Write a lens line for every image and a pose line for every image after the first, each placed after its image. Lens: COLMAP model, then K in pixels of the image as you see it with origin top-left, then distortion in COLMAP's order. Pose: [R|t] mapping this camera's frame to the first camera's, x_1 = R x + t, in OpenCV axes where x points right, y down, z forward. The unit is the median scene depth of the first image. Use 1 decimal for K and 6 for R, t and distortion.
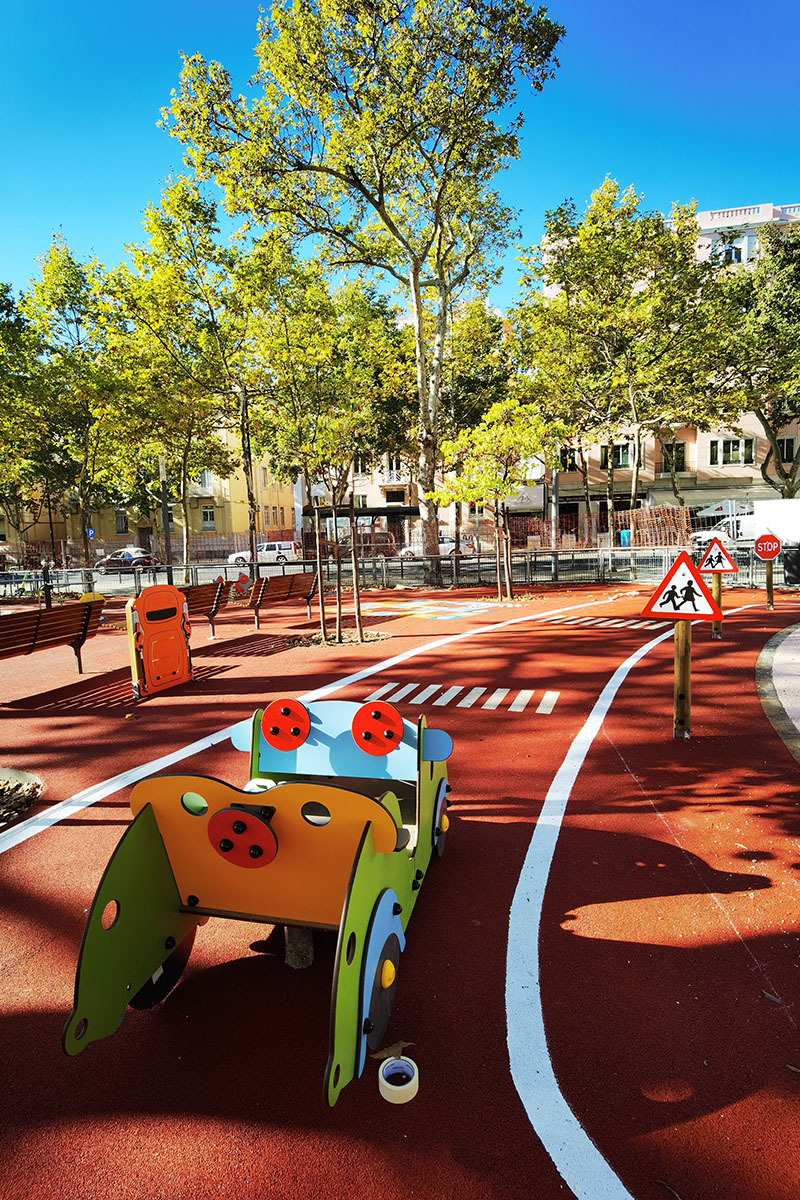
lens RADIAL K [[627.7, 0, 400.0], [0, 627.7, 600.0], [0, 0, 1]] dist [-0.080211, 0.044926]
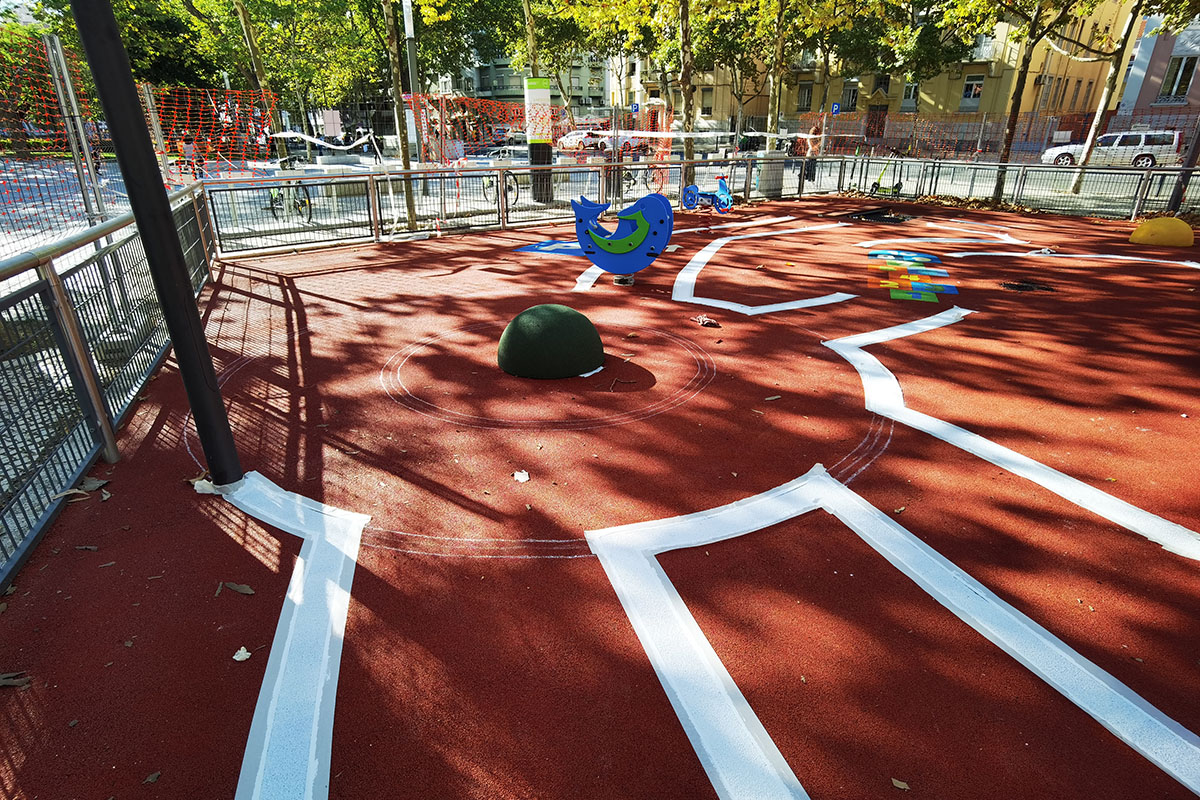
lens RADIAL K [[627.7, 0, 600.0], [0, 627.7, 400.0], [0, 0, 1]] dist [-0.080211, 0.044926]
pose [[0.798737, 0.270807, -0.537292, -0.207290], [-0.085026, 0.934827, 0.344773, -0.001063], [0.595642, -0.229699, 0.769707, 0.101488]]
